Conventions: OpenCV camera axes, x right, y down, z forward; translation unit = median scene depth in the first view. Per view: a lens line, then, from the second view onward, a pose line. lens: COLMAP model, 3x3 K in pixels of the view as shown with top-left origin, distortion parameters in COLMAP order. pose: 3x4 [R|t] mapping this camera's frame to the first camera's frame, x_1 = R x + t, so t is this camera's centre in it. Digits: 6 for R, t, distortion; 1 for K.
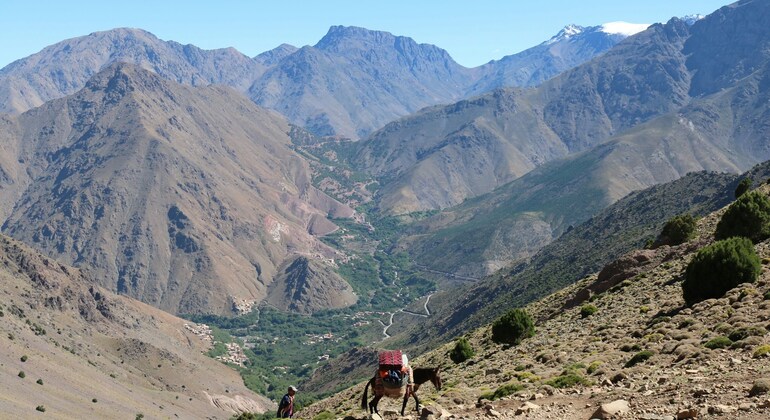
lens RADIAL K [[952.9, 0, 383.8], [0, 952.9, 208.3], [0, 0, 1]] dist [0.064201, 0.000000]
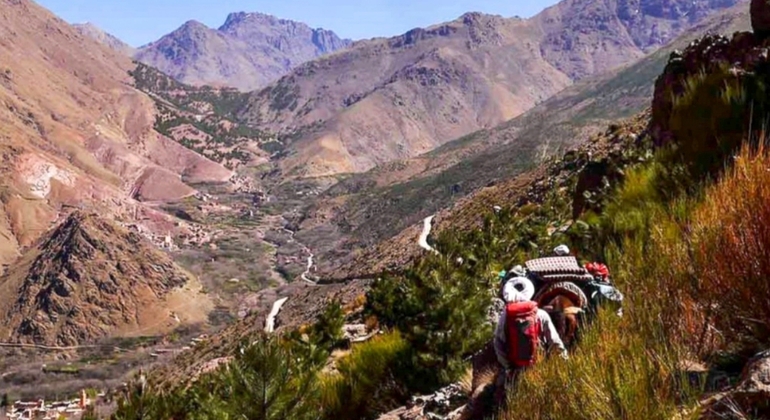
lens RADIAL K [[952.9, 0, 387.8], [0, 952.9, 212.0], [0, 0, 1]] dist [0.064201, 0.000000]
pose [[0.996264, -0.015943, 0.084879, 0.009076], [0.022030, 0.997214, -0.071263, 0.059654], [-0.083507, 0.072867, 0.993840, 0.418575]]
